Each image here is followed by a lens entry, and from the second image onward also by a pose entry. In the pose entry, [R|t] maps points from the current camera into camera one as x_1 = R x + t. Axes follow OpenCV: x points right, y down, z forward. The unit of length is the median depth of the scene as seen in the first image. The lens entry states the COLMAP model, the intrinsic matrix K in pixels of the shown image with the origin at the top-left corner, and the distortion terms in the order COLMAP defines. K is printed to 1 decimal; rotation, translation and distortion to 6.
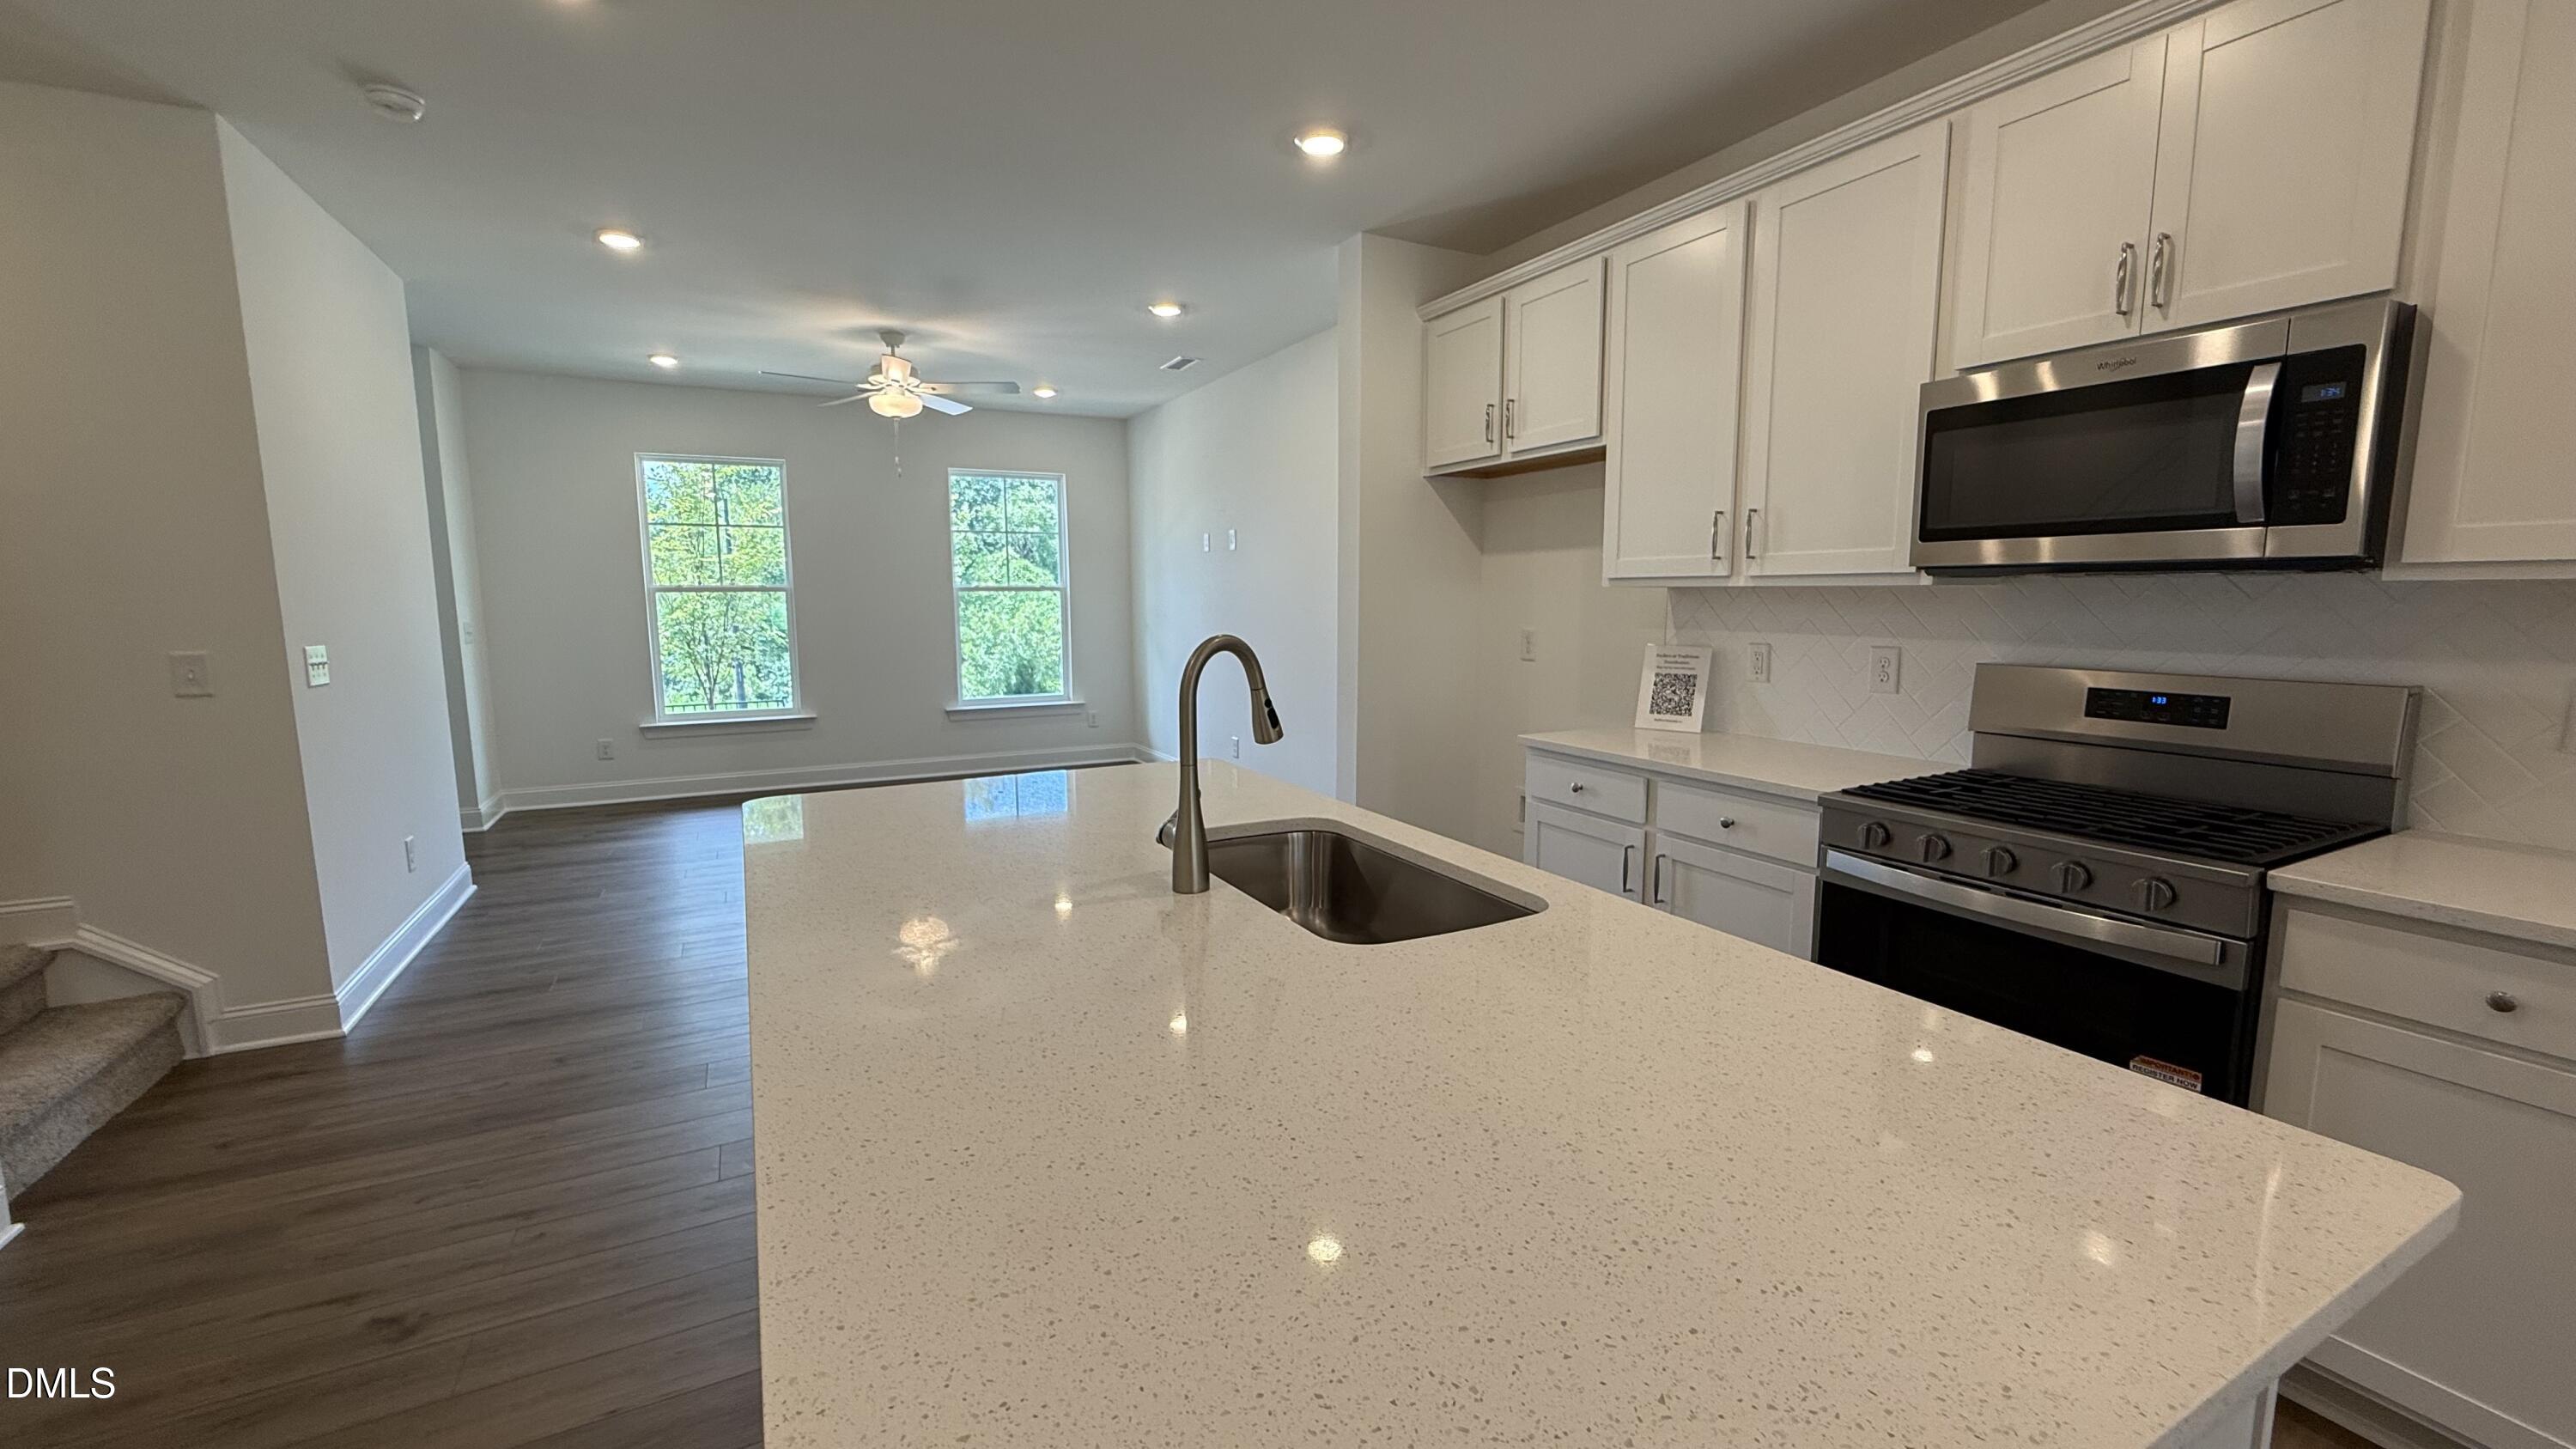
lens RADIAL K [[1016.8, 0, 1288.0], [0, 1016.8, 724.5], [0, 0, 1]] dist [0.001046, 0.000092]
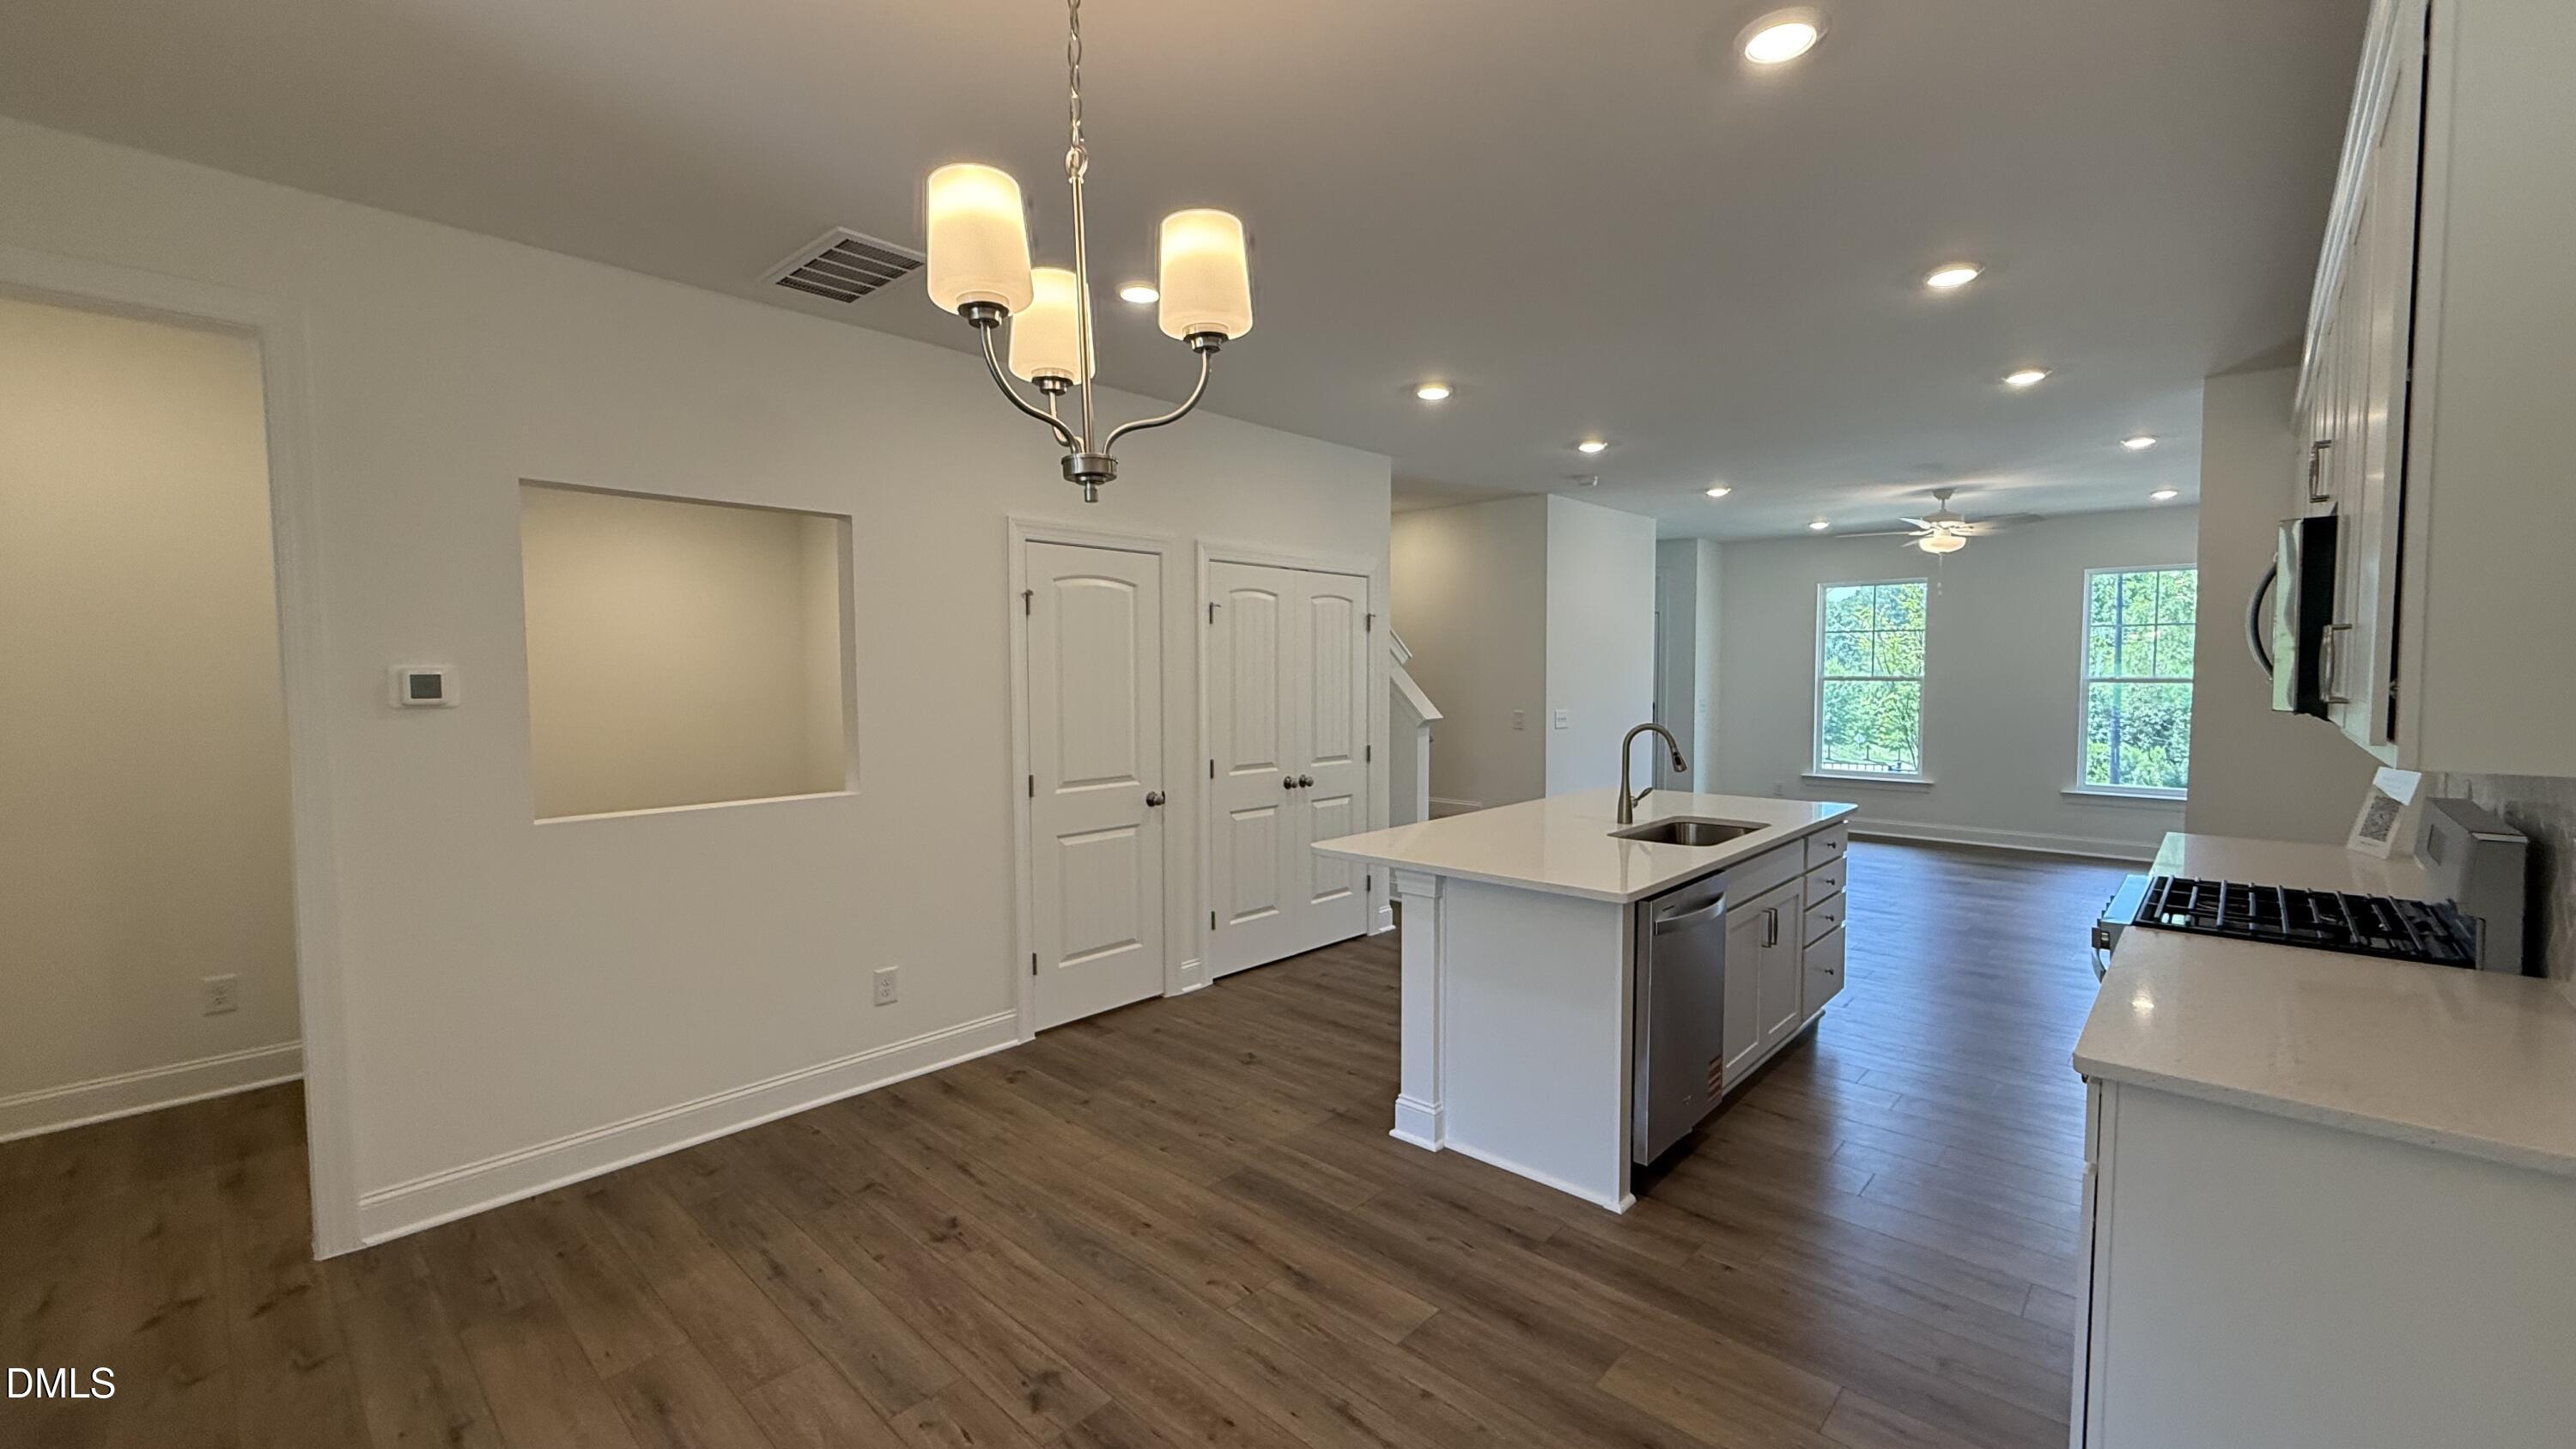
lens RADIAL K [[1039.4, 0, 1265.3], [0, 1039.4, 719.2], [0, 0, 1]] dist [-0.000151, -0.000156]
pose [[0.310274, 0.048791, -0.949394, 0.504162], [-0.119230, 0.992794, 0.012056, -0.004514], [0.943141, 0.109455, 0.313856, -0.163517]]
